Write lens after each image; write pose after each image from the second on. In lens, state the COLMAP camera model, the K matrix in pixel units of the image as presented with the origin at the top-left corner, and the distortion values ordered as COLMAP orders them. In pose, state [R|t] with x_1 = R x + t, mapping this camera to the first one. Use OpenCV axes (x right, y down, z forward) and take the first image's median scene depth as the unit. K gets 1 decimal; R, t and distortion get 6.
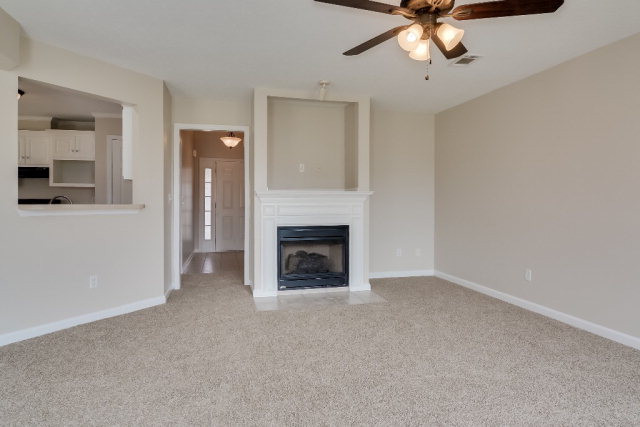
lens RADIAL K [[409.1, 0, 316.9], [0, 409.1, 205.2], [0, 0, 1]] dist [-0.001255, -0.000931]
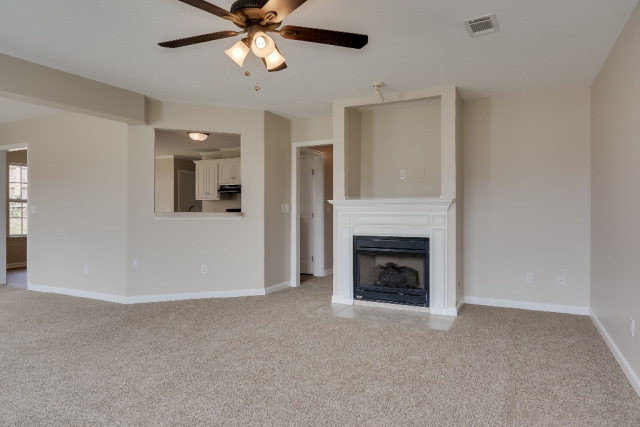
lens RADIAL K [[432.9, 0, 320.0], [0, 432.9, 213.5], [0, 0, 1]] dist [-0.000734, -0.000801]
pose [[0.722872, 0.004074, -0.690970, 0.551068], [-0.006819, 0.999976, -0.001238, 0.000435], [0.690948, 0.005606, 0.722883, 0.169695]]
